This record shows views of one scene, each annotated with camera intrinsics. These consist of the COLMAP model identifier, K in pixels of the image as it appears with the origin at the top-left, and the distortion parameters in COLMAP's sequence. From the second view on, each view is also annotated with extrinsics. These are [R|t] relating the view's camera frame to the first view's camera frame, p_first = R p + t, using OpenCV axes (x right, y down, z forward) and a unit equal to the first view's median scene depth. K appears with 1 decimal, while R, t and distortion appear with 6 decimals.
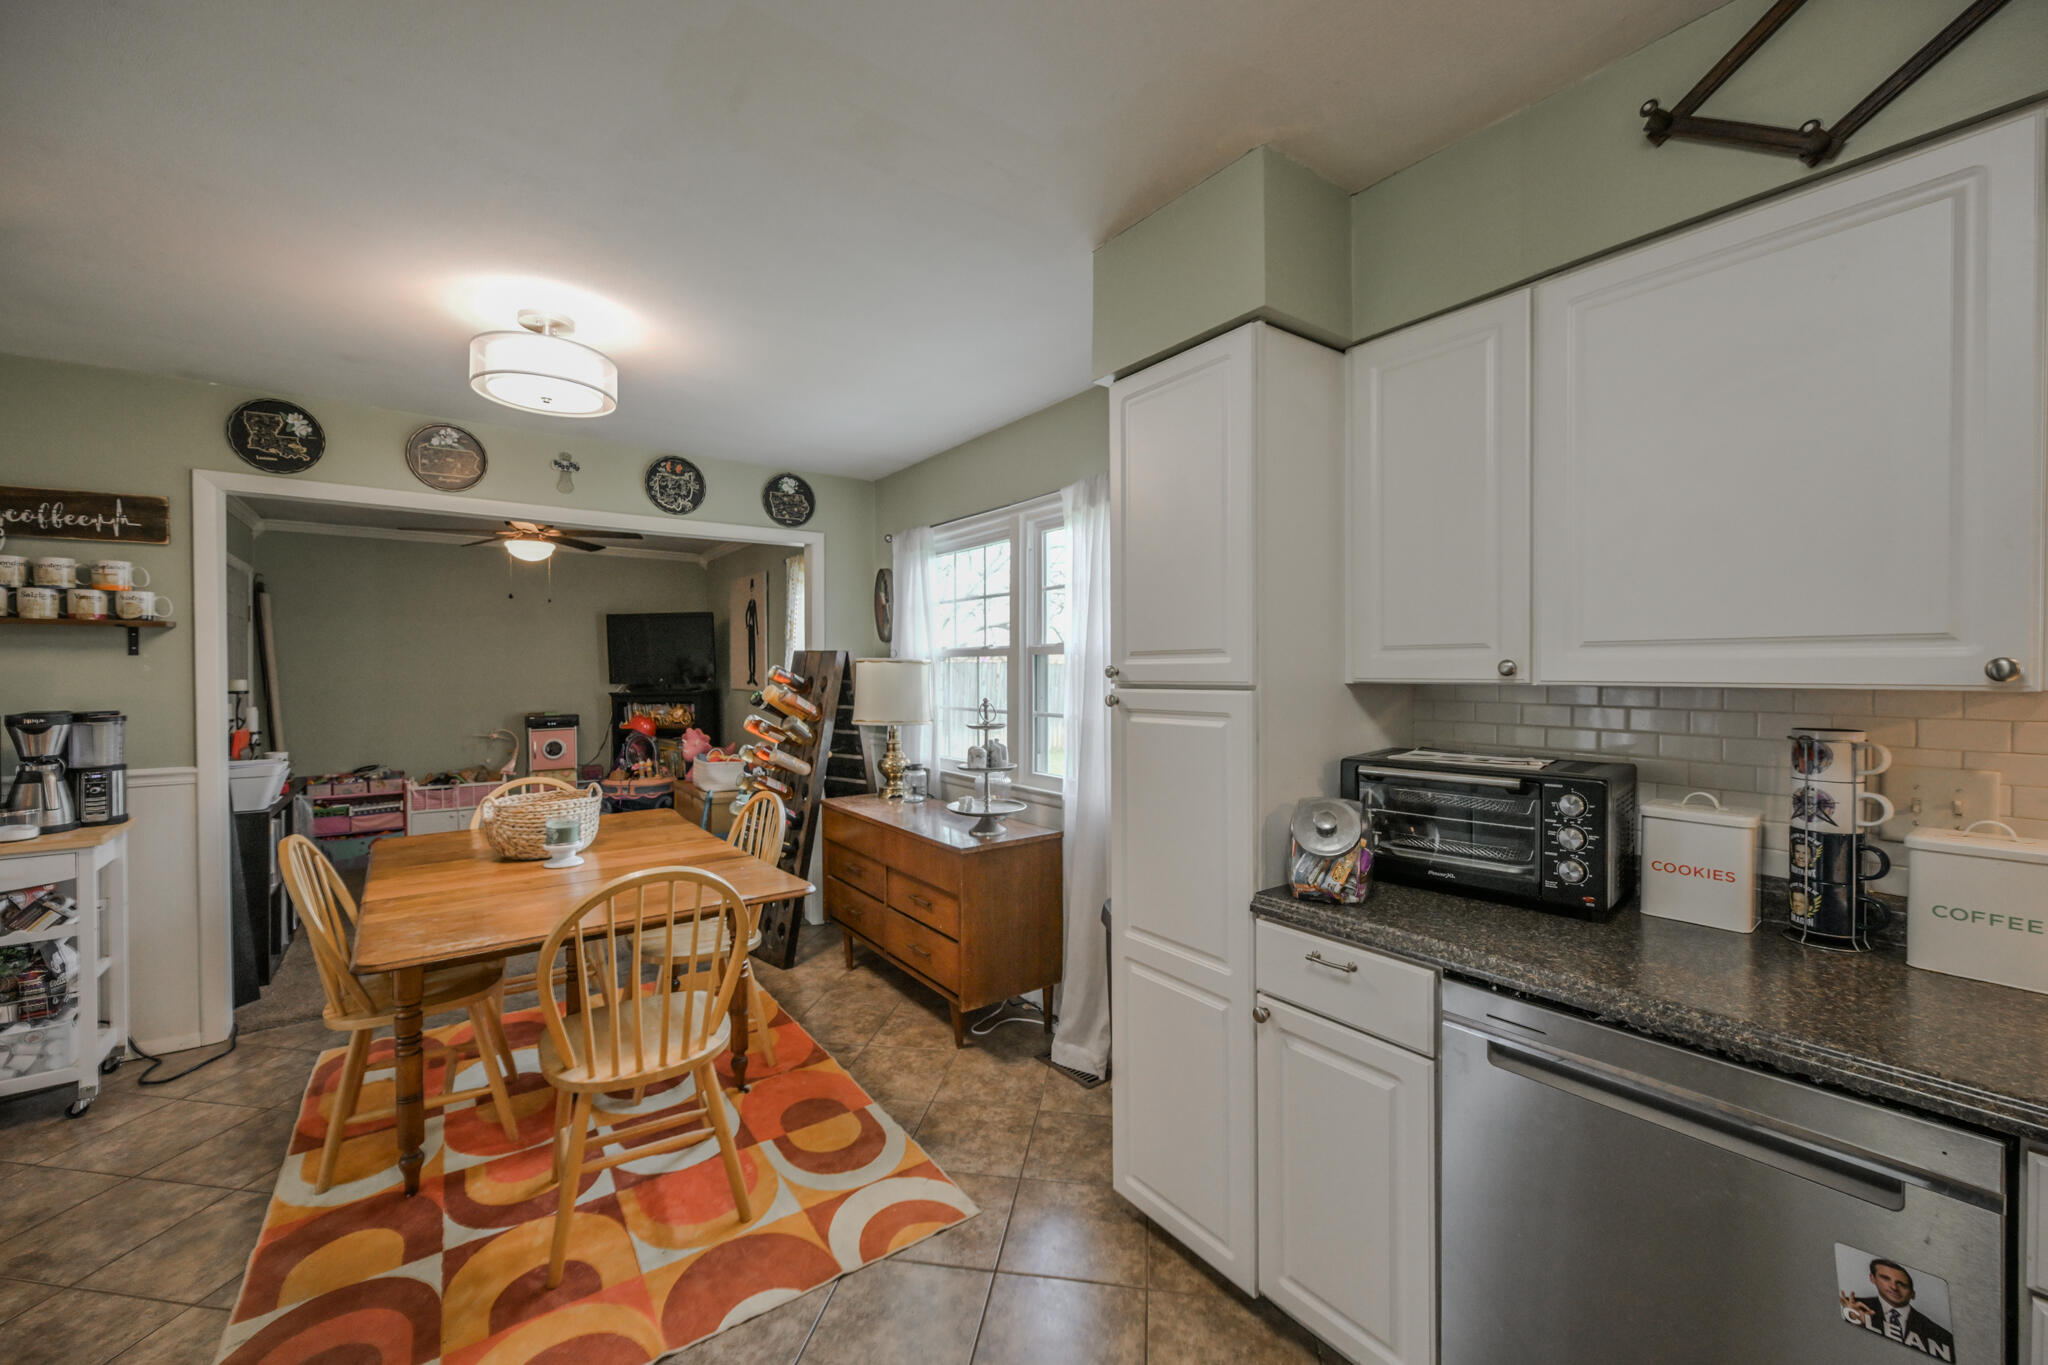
lens RADIAL K [[813.4, 0, 1028.6], [0, 813.4, 674.6], [0, 0, 1]] dist [0.001144, -0.000334]
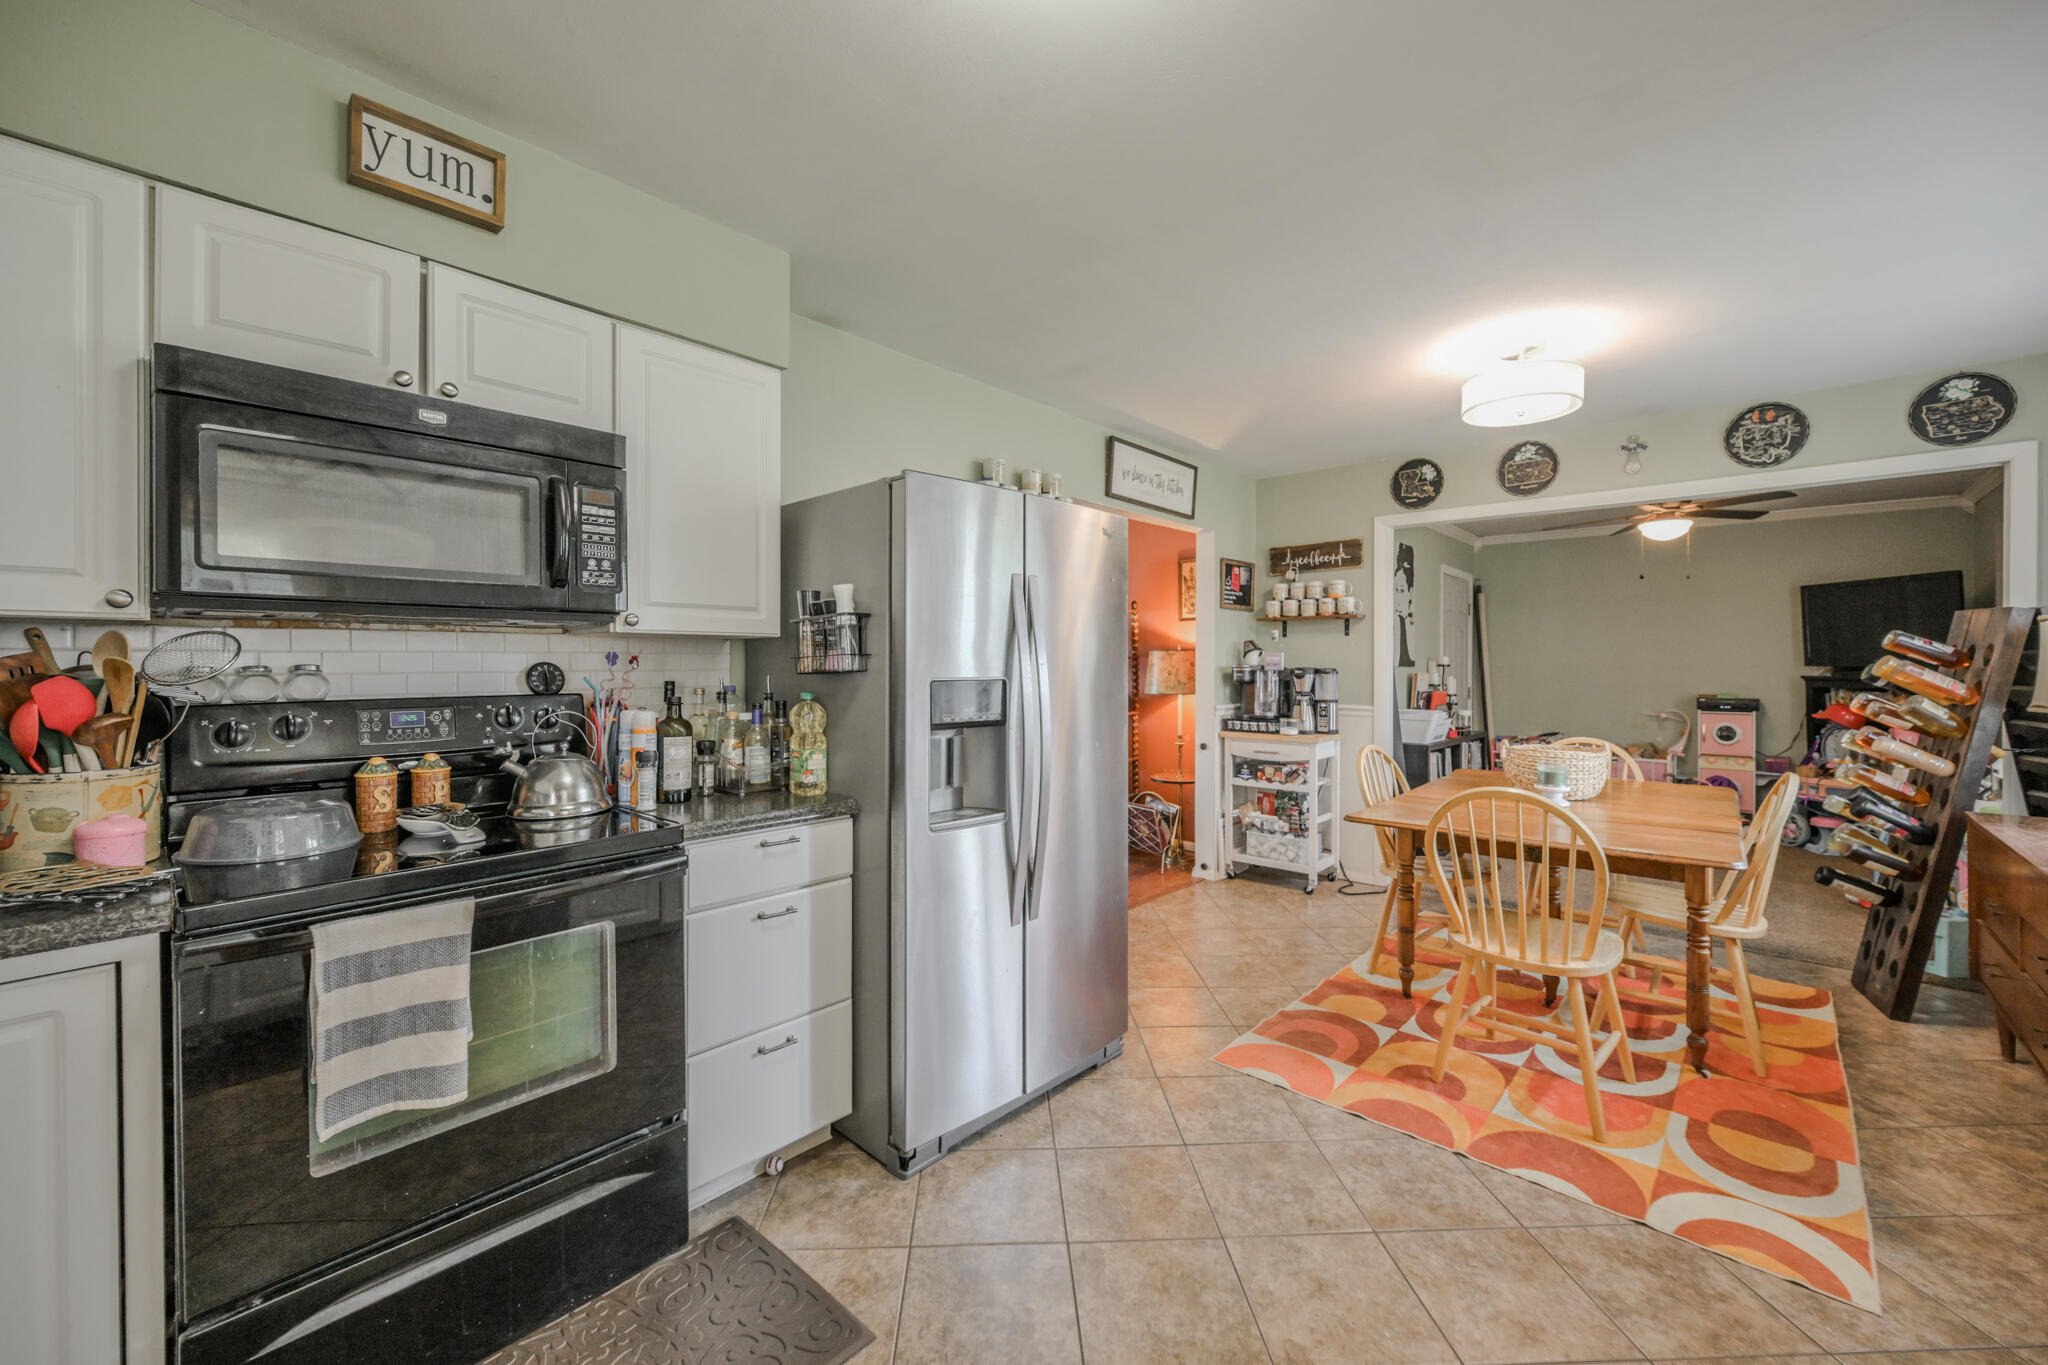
lens RADIAL K [[813.4, 0, 1036.5], [0, 813.4, 668.9], [0, 0, 1]] dist [0.001144, -0.000334]
pose [[0.203912, 0.008643, -0.978951, 0.473423], [-0.010348, 0.999924, 0.006673, 0.046572], [0.978934, 0.008769, 0.203986, 0.049651]]
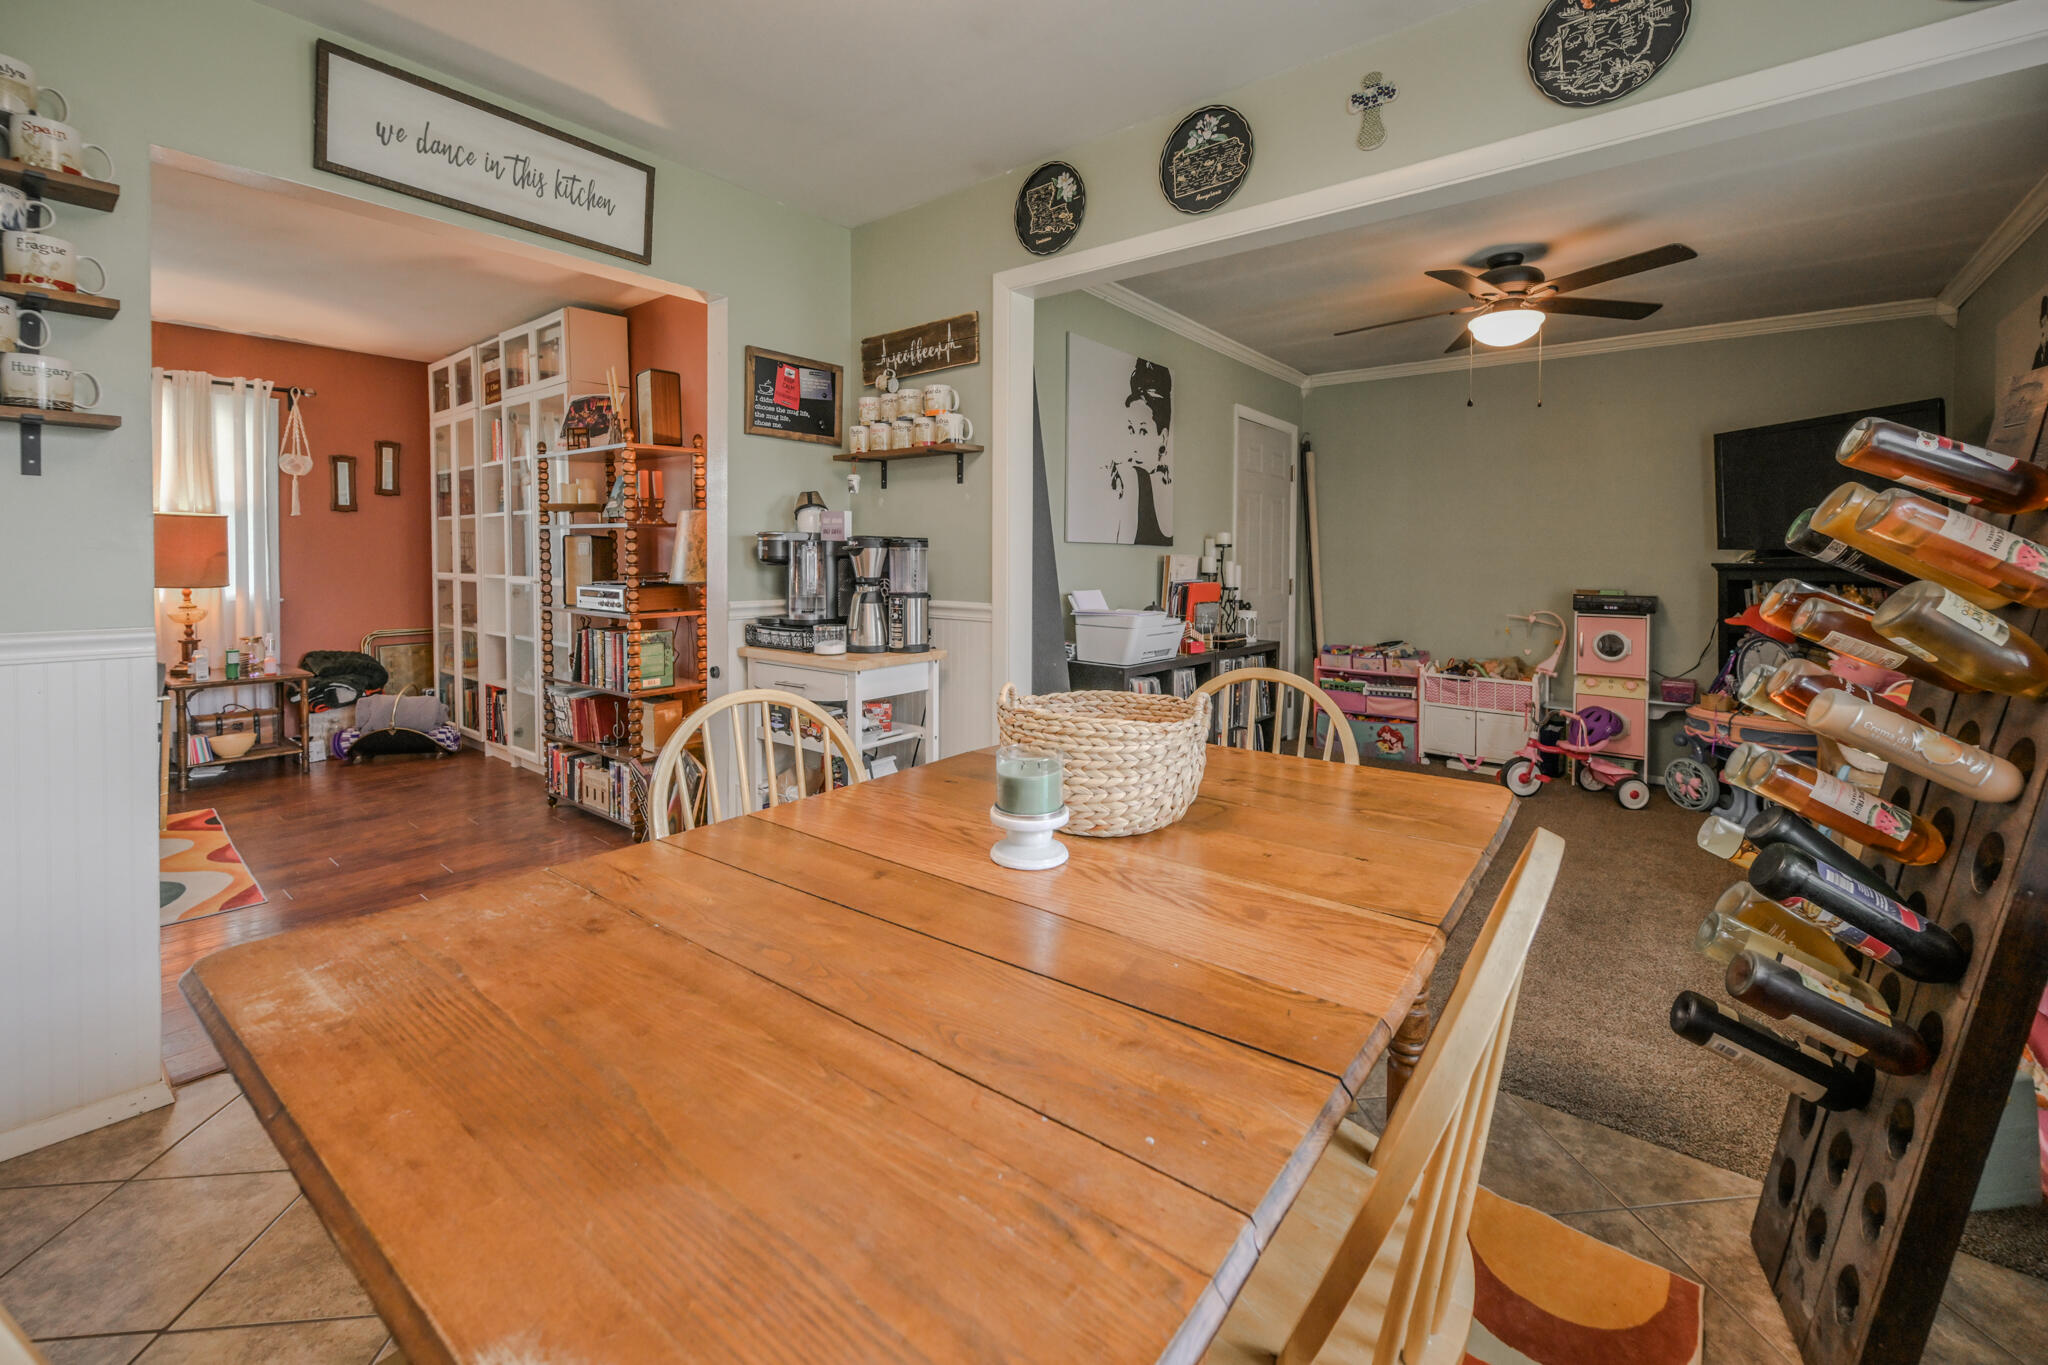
lens RADIAL K [[813.4, 0, 1062.2], [0, 813.4, 575.8], [0, 0, 1]] dist [0.001144, -0.000334]
pose [[0.258543, 0.022516, -0.965737, -0.152956], [-0.018010, 0.999667, 0.018486, 0.078611], [0.965832, 0.012613, 0.258862, 1.033747]]
